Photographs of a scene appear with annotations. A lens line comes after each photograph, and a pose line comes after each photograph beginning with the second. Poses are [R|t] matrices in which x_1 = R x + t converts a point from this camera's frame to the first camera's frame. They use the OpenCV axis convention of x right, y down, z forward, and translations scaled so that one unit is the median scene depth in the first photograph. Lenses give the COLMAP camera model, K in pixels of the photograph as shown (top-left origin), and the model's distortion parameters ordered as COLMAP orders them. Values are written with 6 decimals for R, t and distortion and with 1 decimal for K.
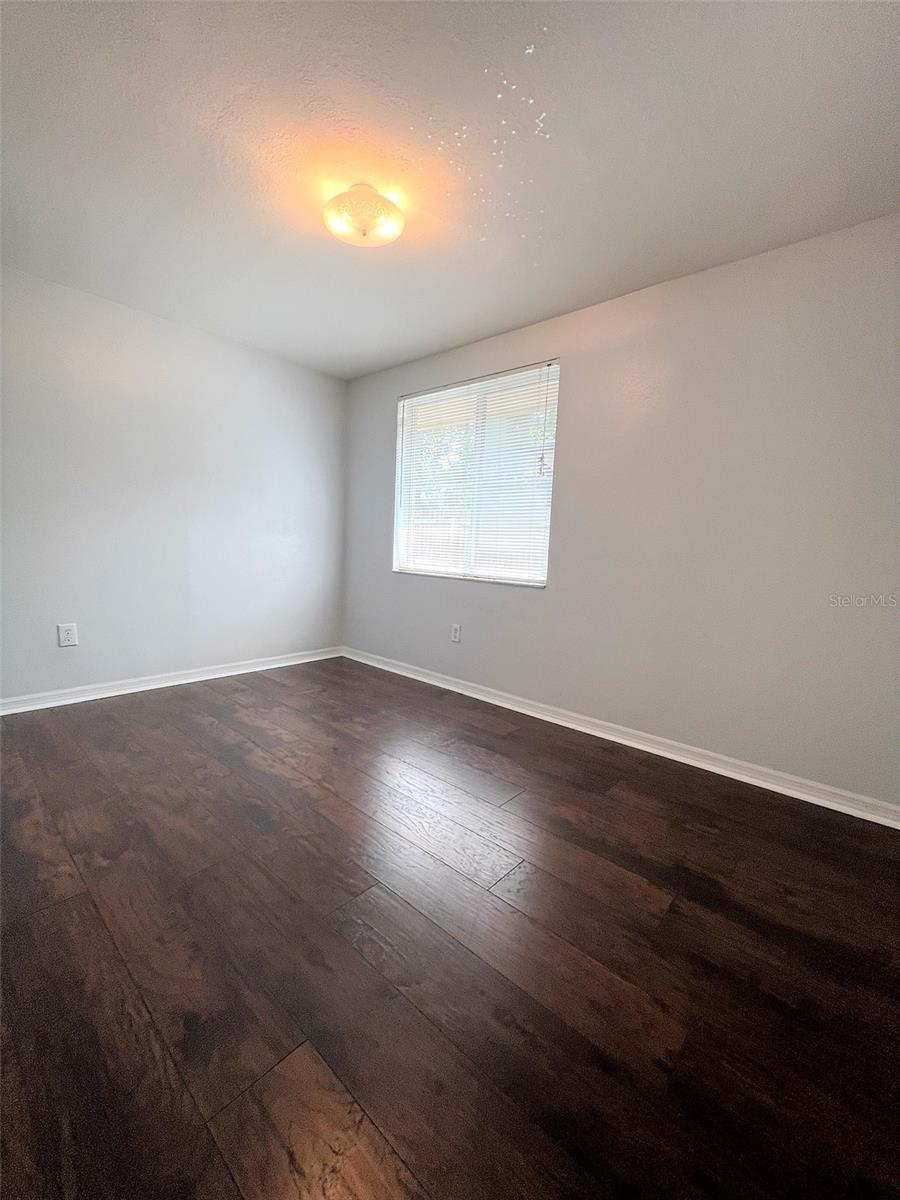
lens RADIAL K [[520.0, 0, 444.3], [0, 520.0, 609.4], [0, 0, 1]] dist [-0.000319, 0.000495]
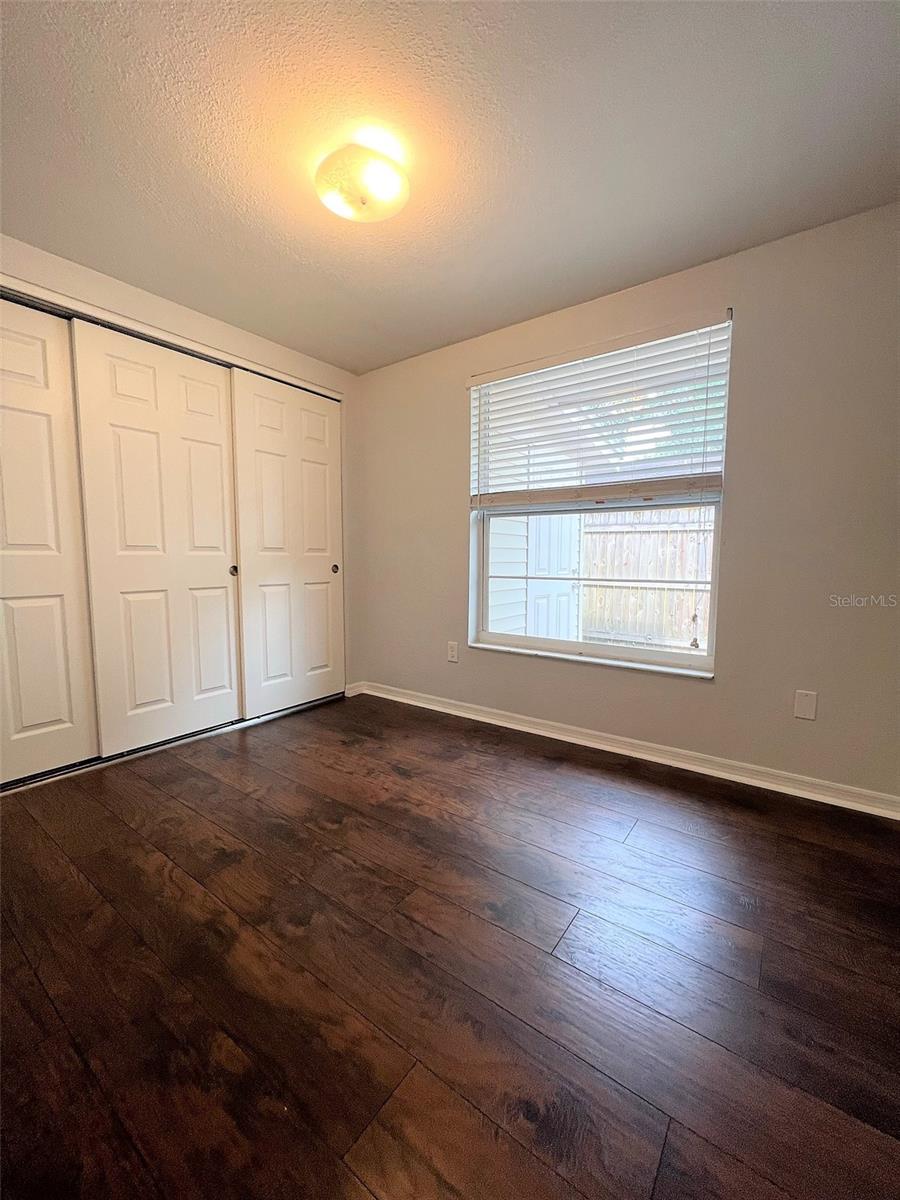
lens RADIAL K [[520.0, 0, 444.3], [0, 520.0, 609.4], [0, 0, 1]] dist [-0.000319, 0.000495]
pose [[0.993083, -0.052088, 0.105230, -0.133539], [0.054108, 0.998400, -0.016426, -0.022357], [-0.104206, 0.022006, 0.994312, 0.127224]]
